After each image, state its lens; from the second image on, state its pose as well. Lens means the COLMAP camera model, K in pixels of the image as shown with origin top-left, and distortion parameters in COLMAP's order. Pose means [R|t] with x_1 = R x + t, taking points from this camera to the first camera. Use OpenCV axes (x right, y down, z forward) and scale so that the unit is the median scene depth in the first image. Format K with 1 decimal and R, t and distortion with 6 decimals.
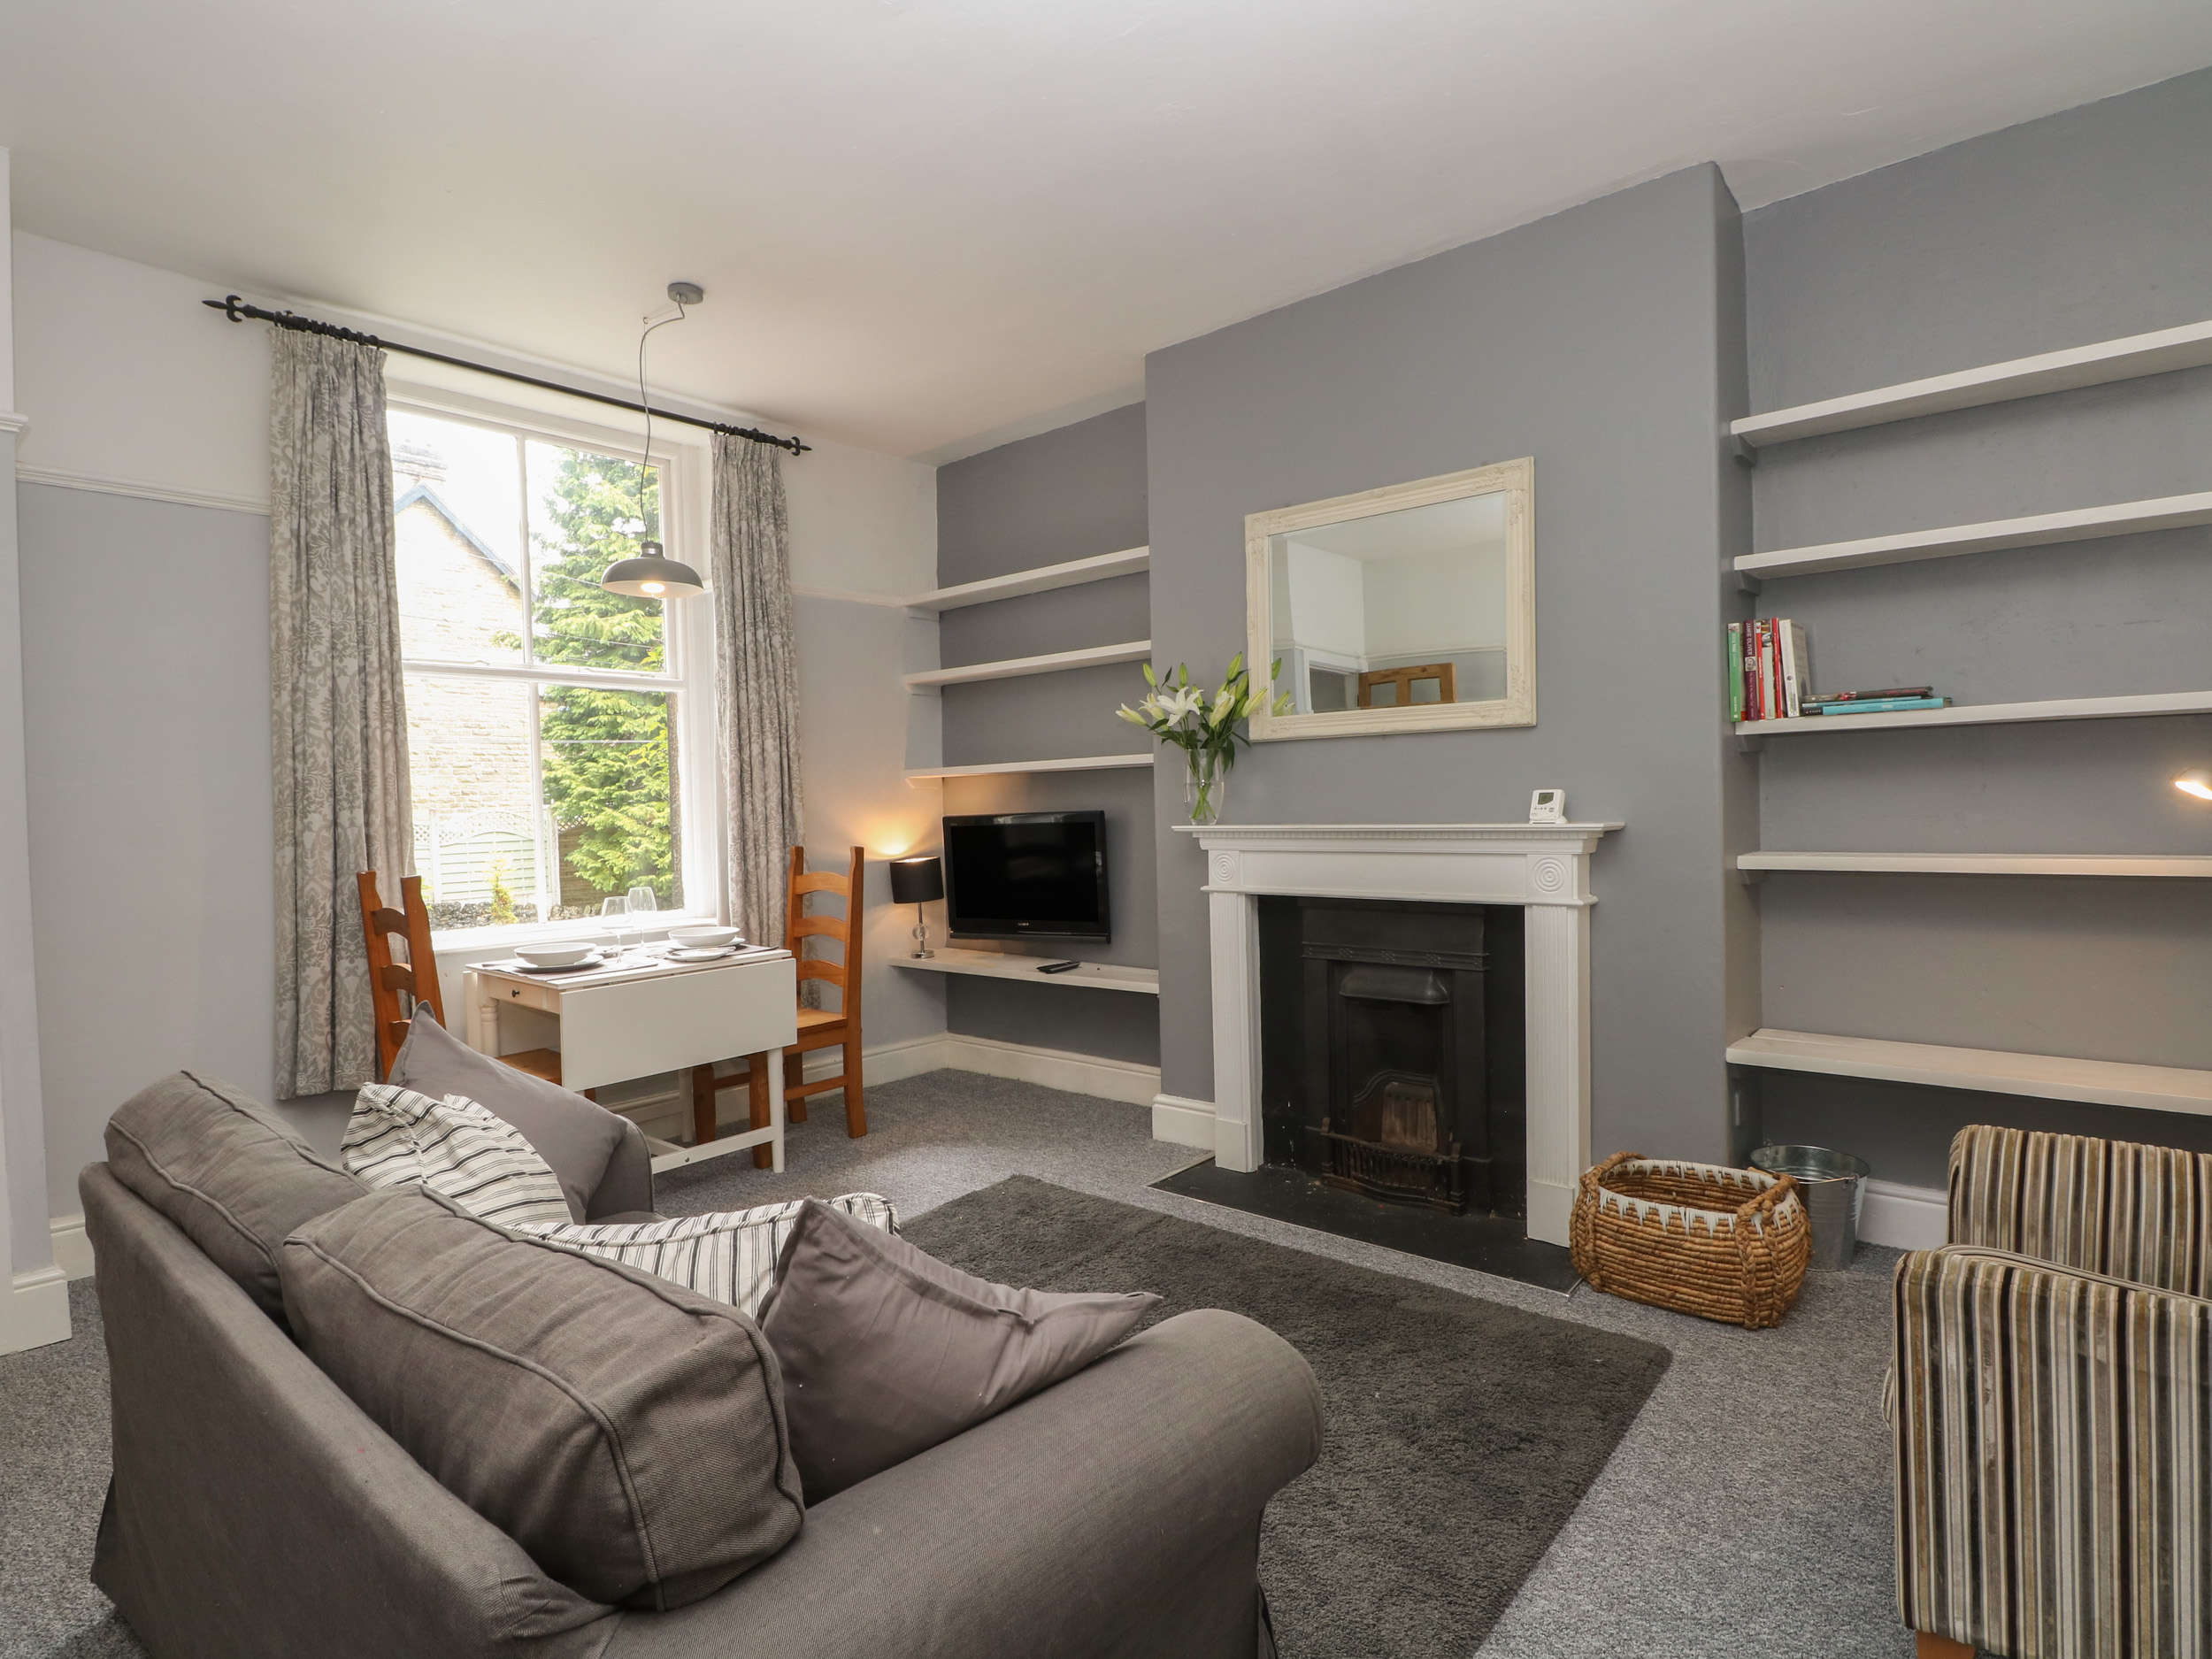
lens RADIAL K [[1153.3, 0, 1117.7], [0, 1153.3, 831.2], [0, 0, 1]] dist [-0.000549, -0.013088]
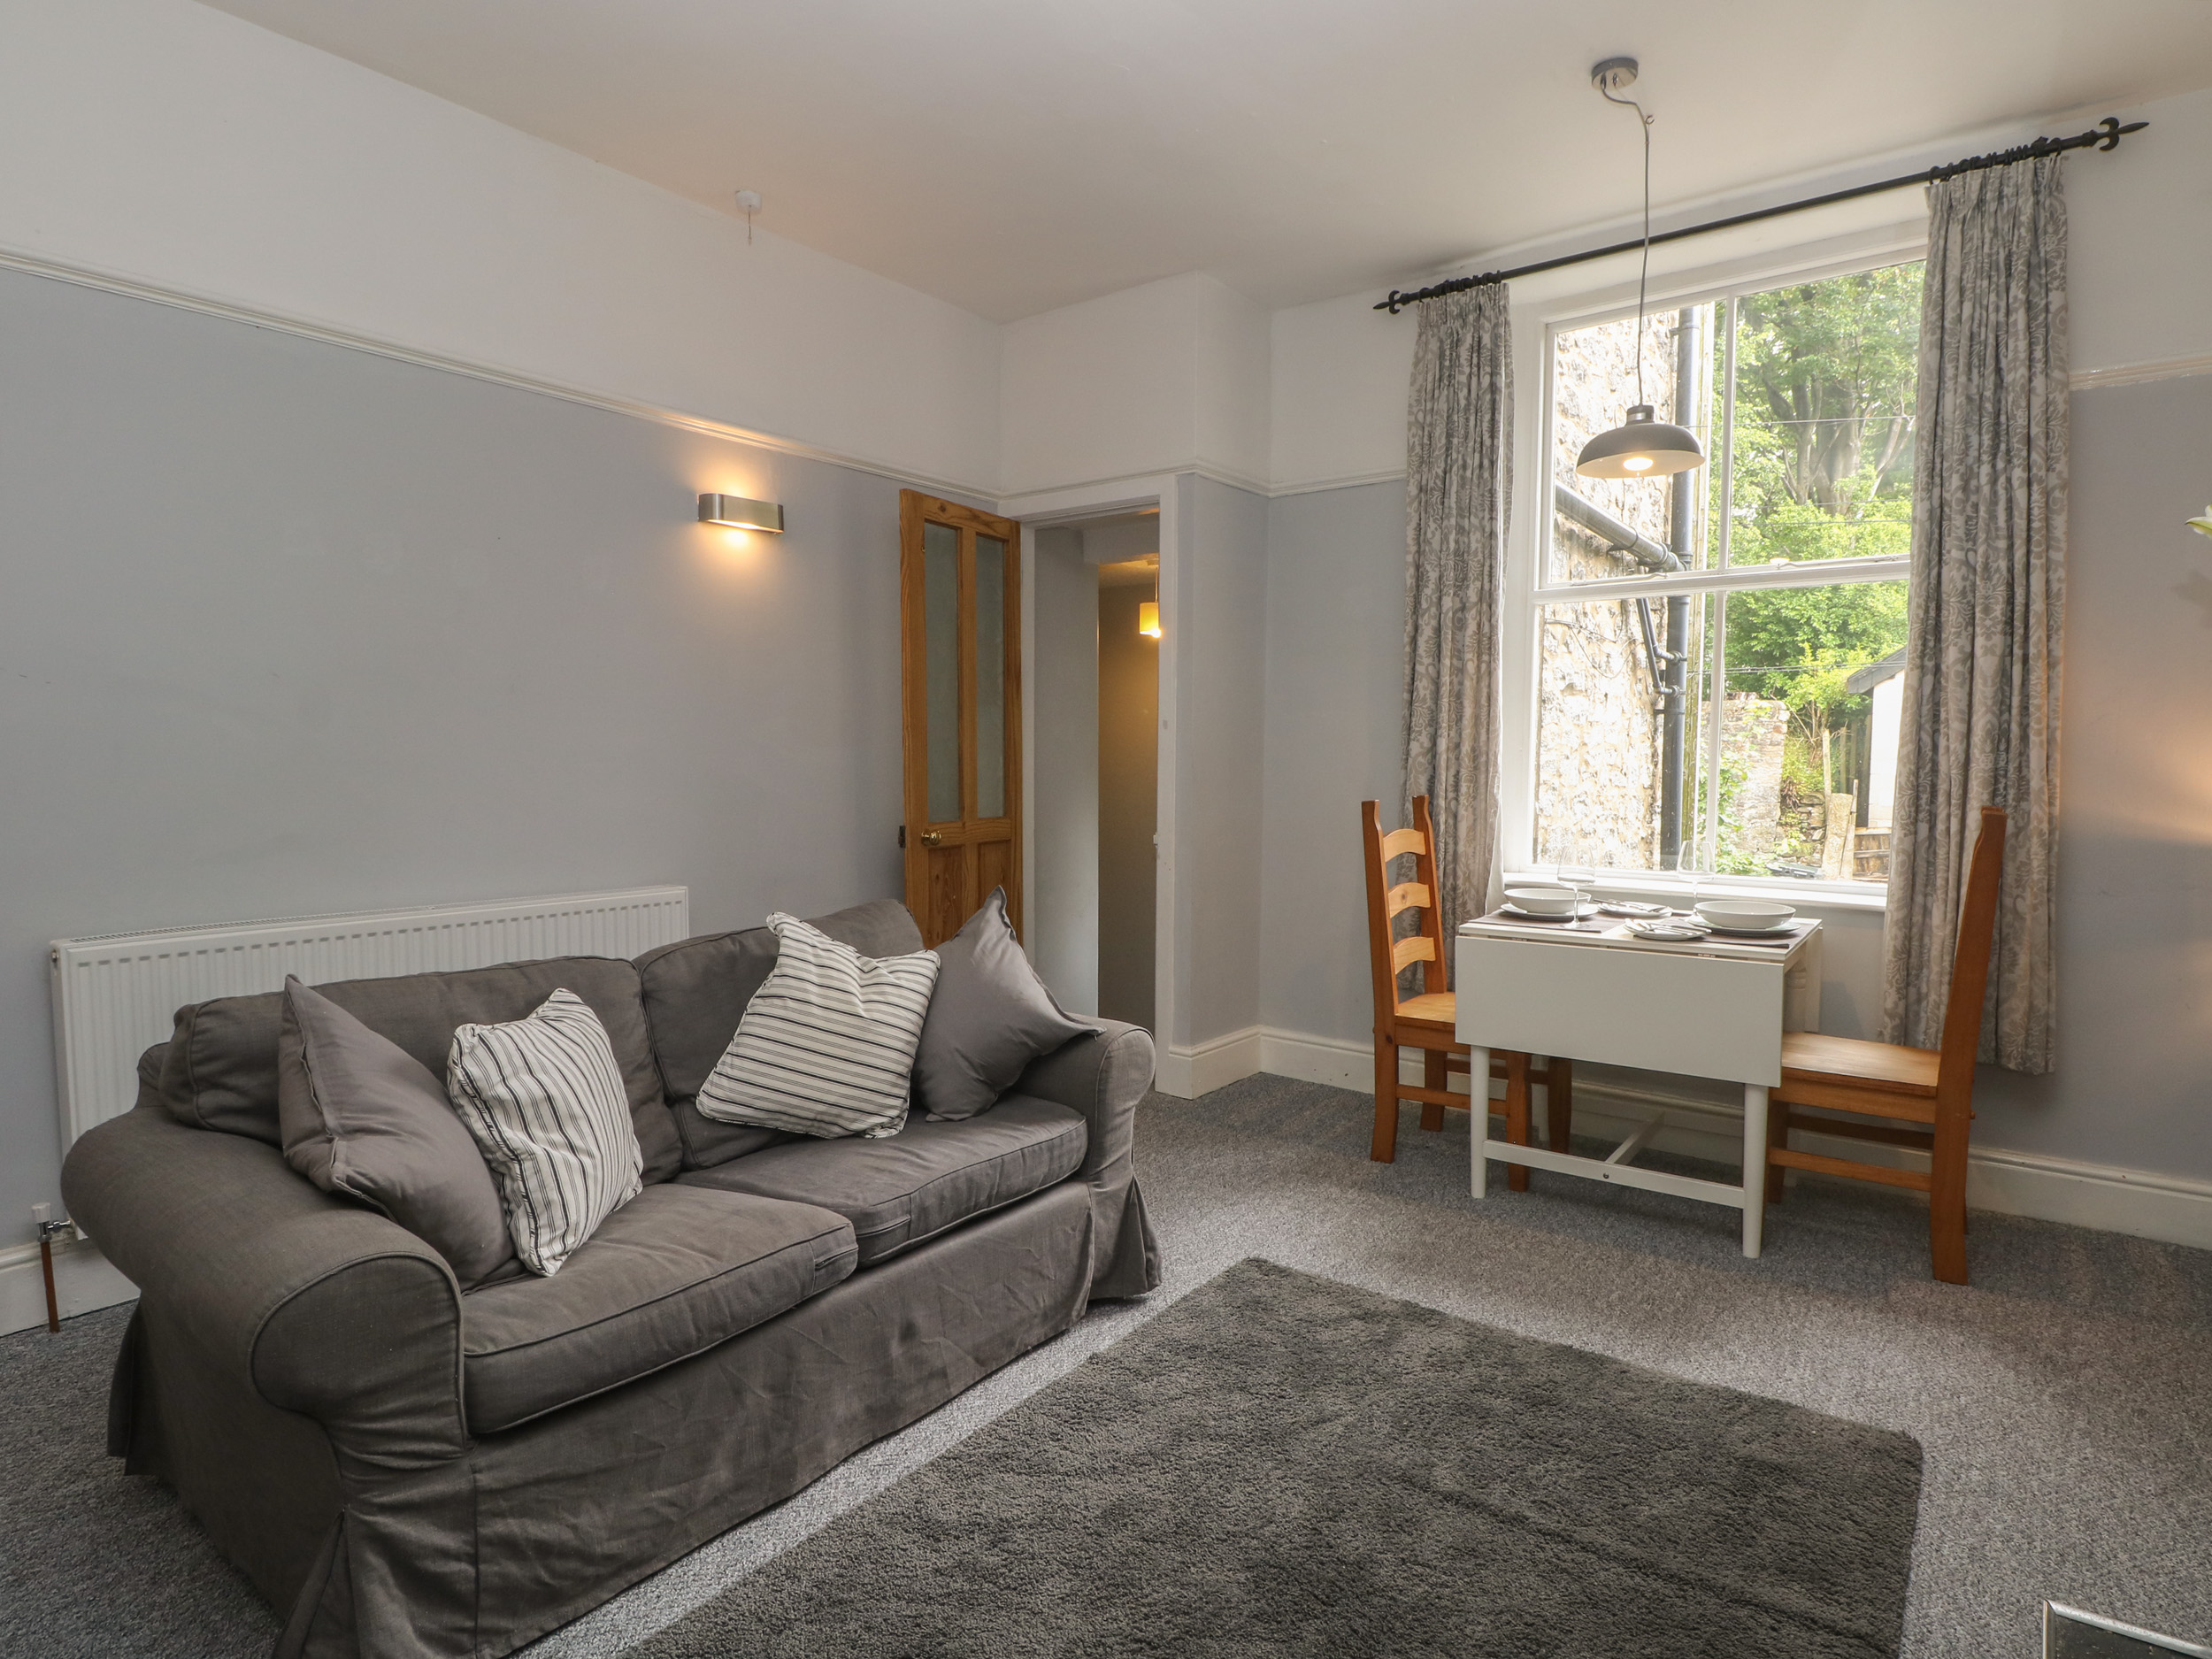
lens RADIAL K [[1201.7, 0, 1111.7], [0, 1201.7, 837.0], [0, 0, 1]] dist [0.000509, -0.015642]
pose [[0.051692, 0.093477, -0.994279, 0.438283], [-0.029091, 0.995328, 0.092063, -0.020931], [0.998239, 0.024166, 0.054170, 0.616352]]
